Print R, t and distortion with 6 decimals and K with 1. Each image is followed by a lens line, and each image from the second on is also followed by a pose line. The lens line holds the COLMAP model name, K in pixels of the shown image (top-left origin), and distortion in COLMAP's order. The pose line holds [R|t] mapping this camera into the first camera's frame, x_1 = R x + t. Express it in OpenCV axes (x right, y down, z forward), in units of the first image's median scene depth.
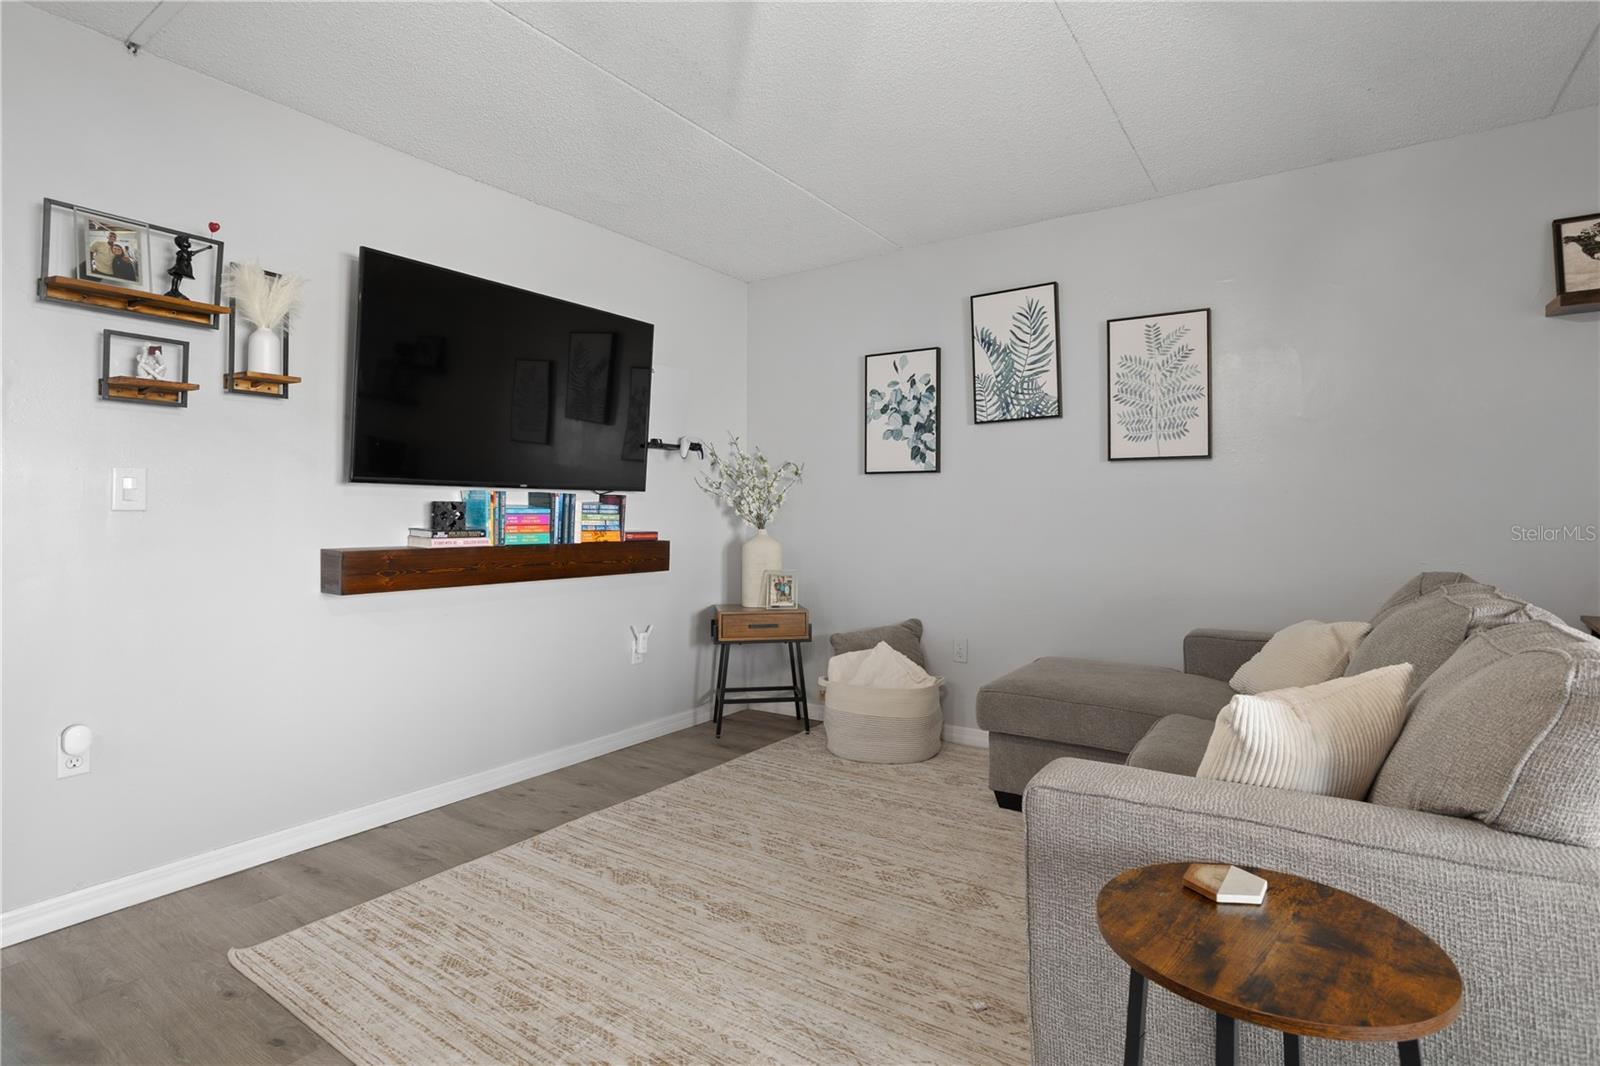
lens RADIAL K [[793.6, 0, 800.2], [0, 793.6, 503.2], [0, 0, 1]] dist [-0.069801, 0.045752]
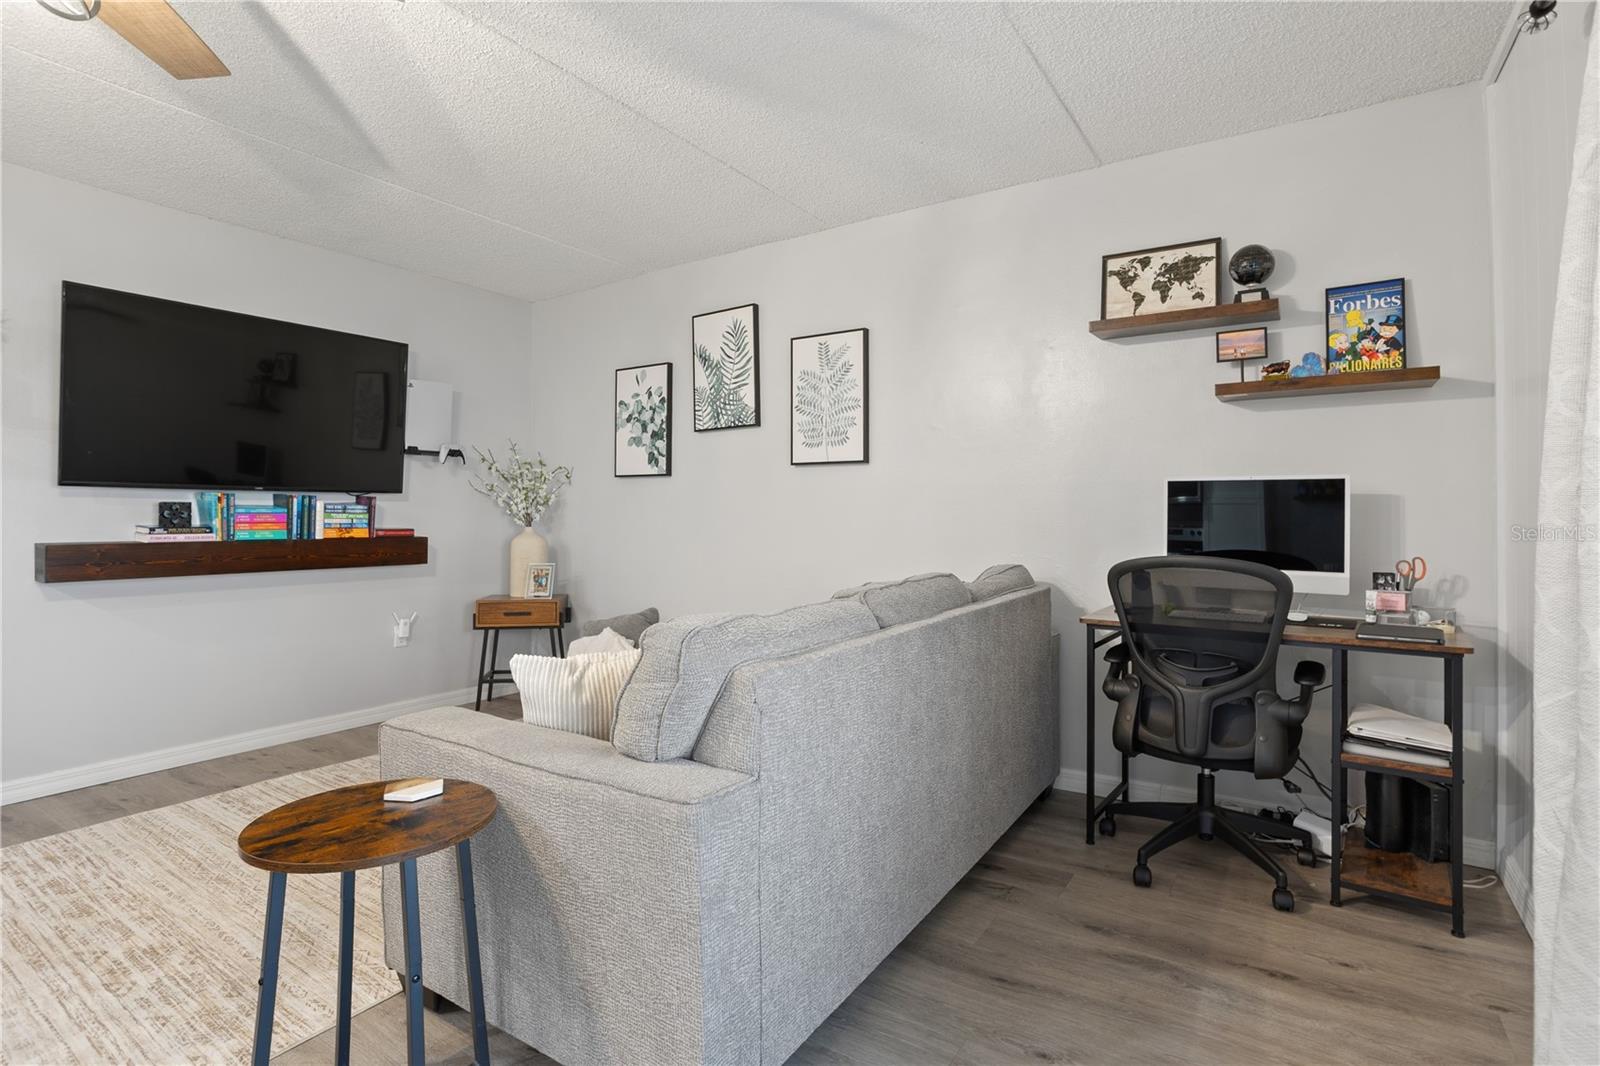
lens RADIAL K [[776.0, 0, 804.1], [0, 776.0, 514.3], [0, 0, 1]] dist [-0.058338, 0.026080]
pose [[0.999901, -0.000700, 0.014043, 0.375051], [0.000517, 0.999915, 0.012997, 0.001438], [-0.014051, -0.012989, 0.999817, -0.095102]]
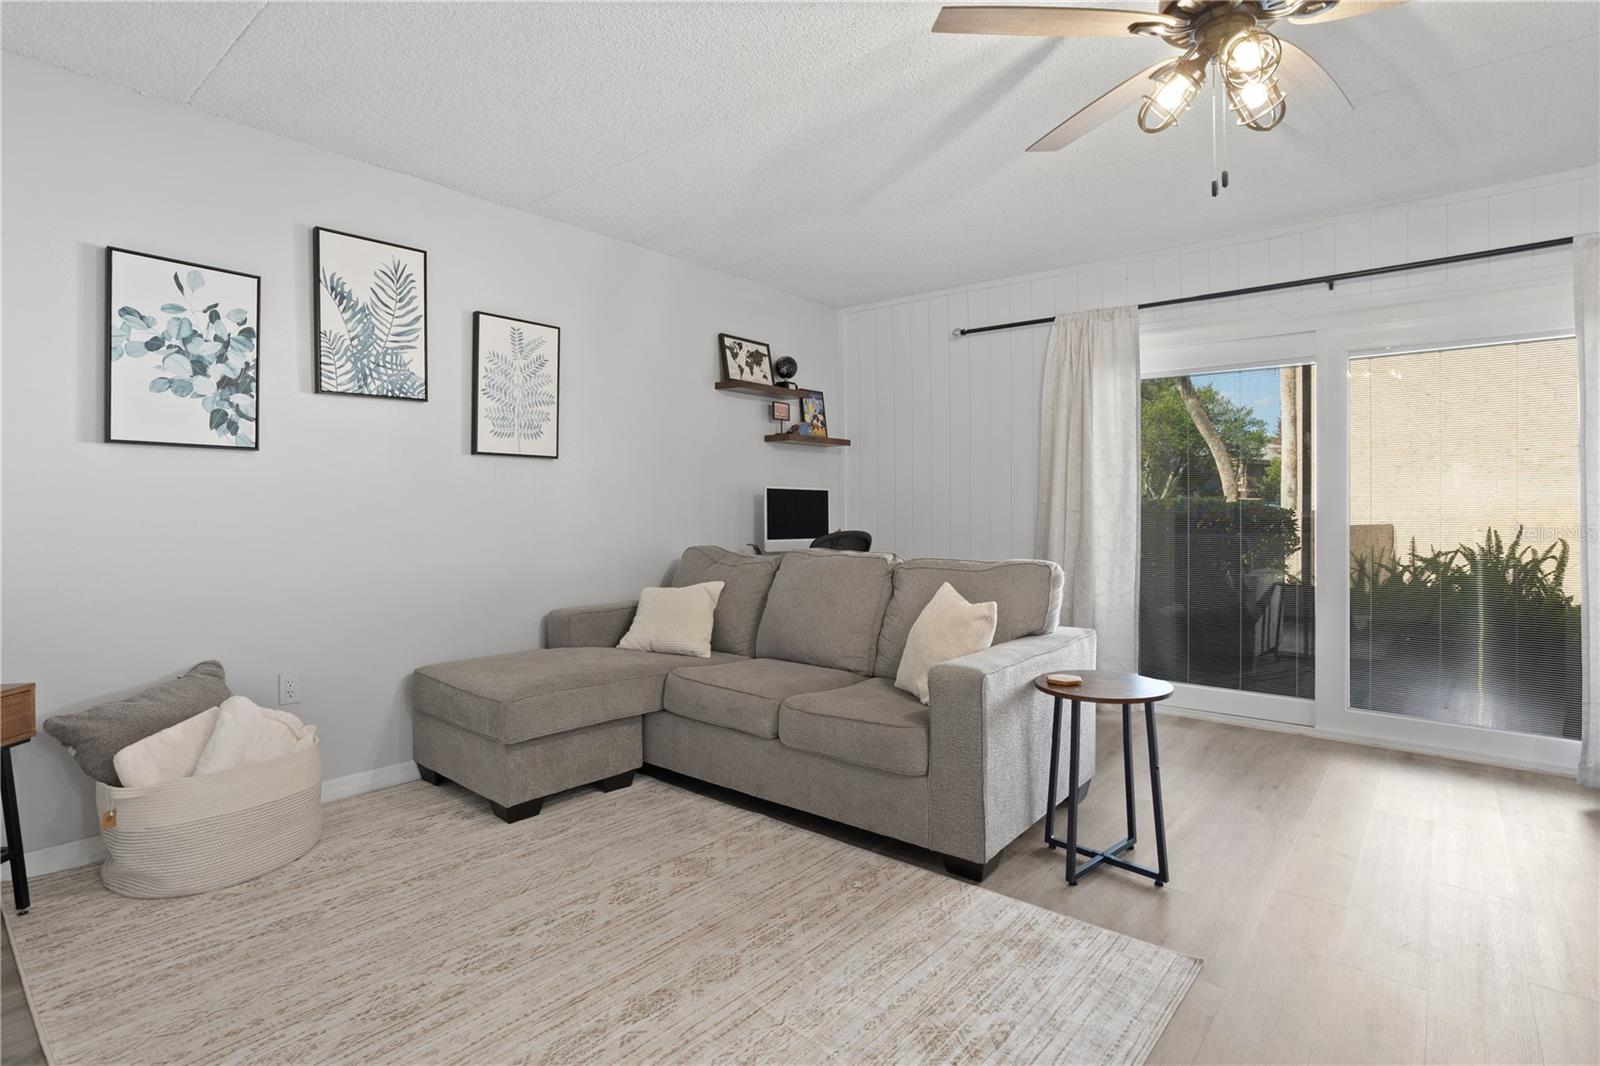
lens RADIAL K [[796.1, 0, 809.9], [0, 796.1, 510.6], [0, 0, 1]] dist [-0.039279, 0.027069]
pose [[0.103219, -0.003601, 0.994652, -0.523818], [-0.012477, 0.999910, 0.004915, 0.006551], [-0.994580, -0.012918, 0.103165, 0.455239]]
